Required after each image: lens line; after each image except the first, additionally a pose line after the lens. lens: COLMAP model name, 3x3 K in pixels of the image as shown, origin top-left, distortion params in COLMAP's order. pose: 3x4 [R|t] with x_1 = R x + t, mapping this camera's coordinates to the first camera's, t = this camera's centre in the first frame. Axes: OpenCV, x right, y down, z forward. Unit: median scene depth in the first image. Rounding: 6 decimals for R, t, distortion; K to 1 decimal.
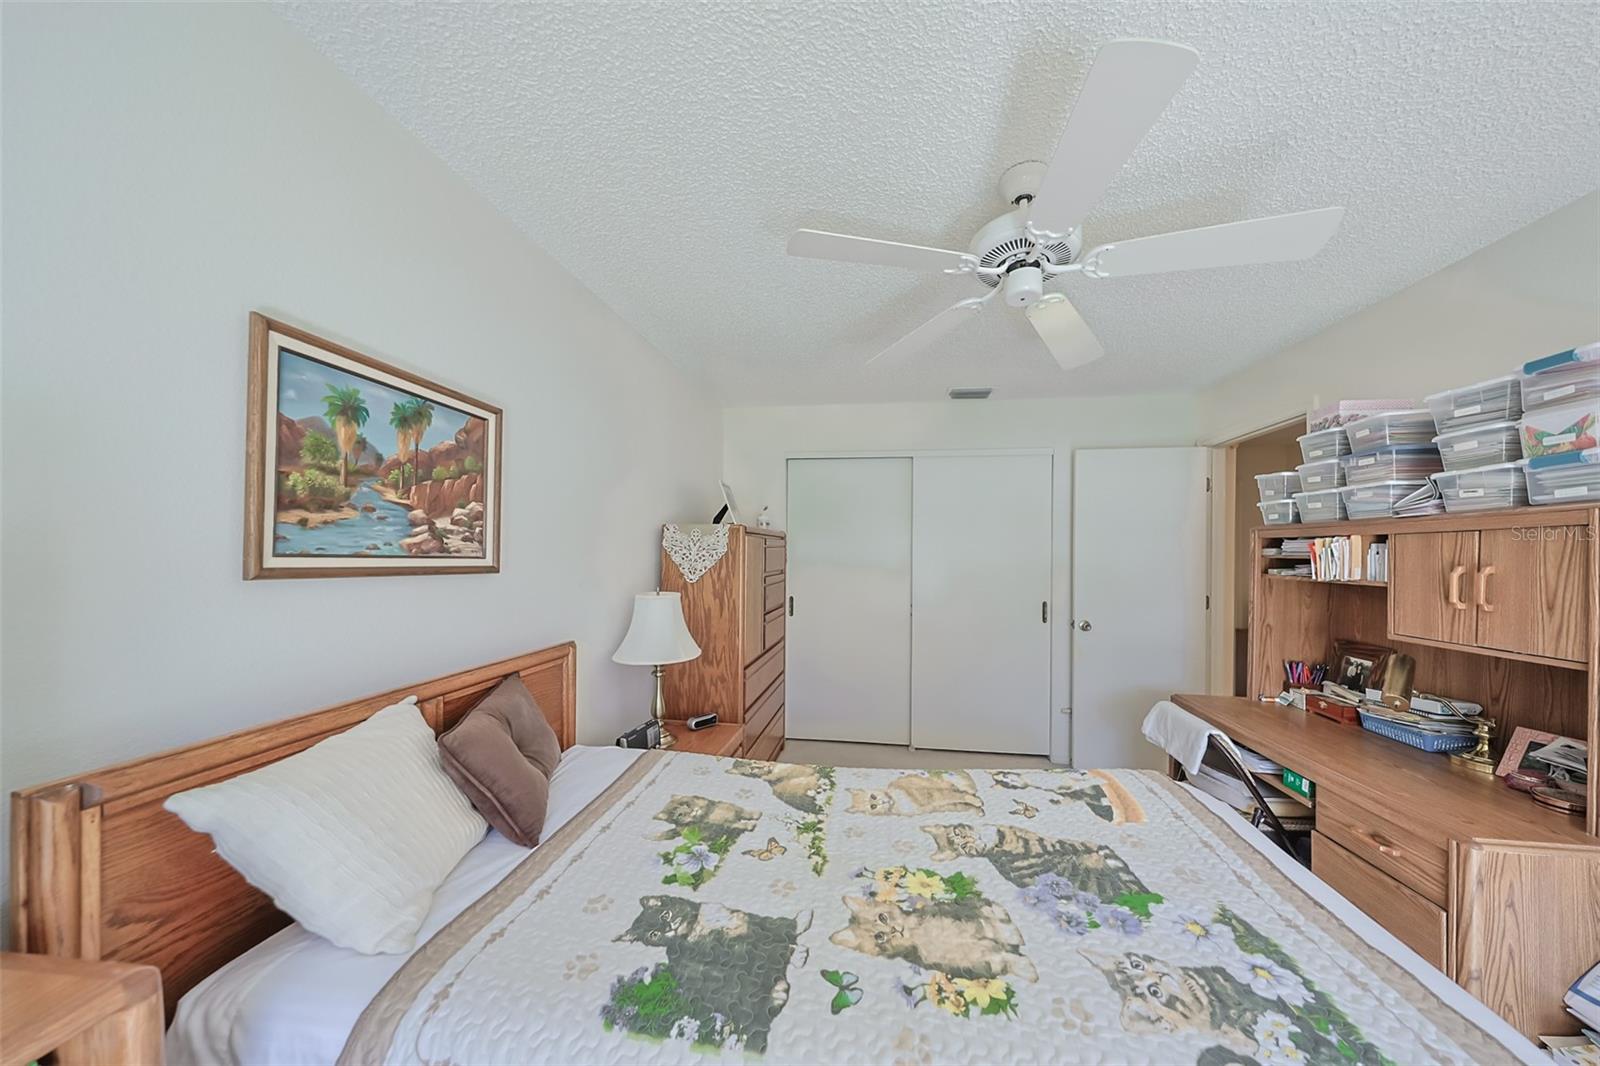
lens RADIAL K [[493.5, 0, 829.9], [0, 493.5, 554.1], [0, 0, 1]] dist [-0.000027, -0.000005]
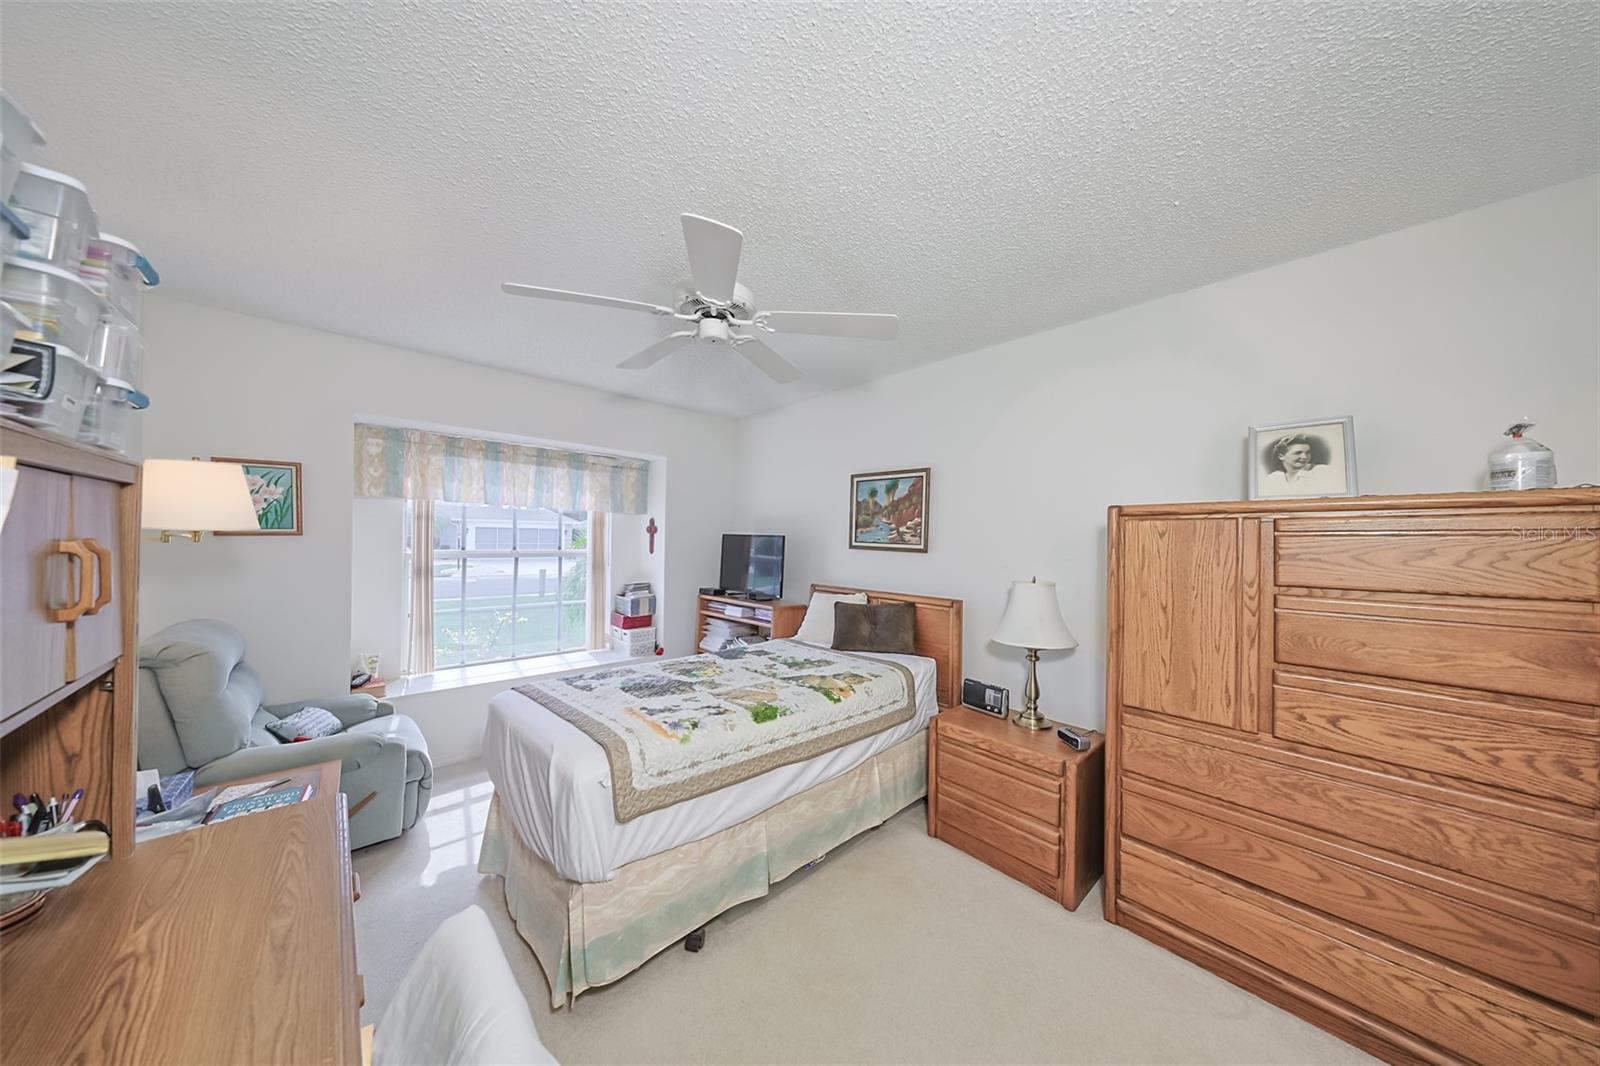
lens RADIAL K [[489.1, 0, 800.3], [0, 489.1, 537.5], [0, 0, 1]] dist [-0.001160, -0.000091]
pose [[-0.635998, -0.021593, -0.771388, 1.458496], [-0.023999, 0.999678, -0.008197, 0.008465], [0.771317, 0.013299, -0.636312, 2.378906]]
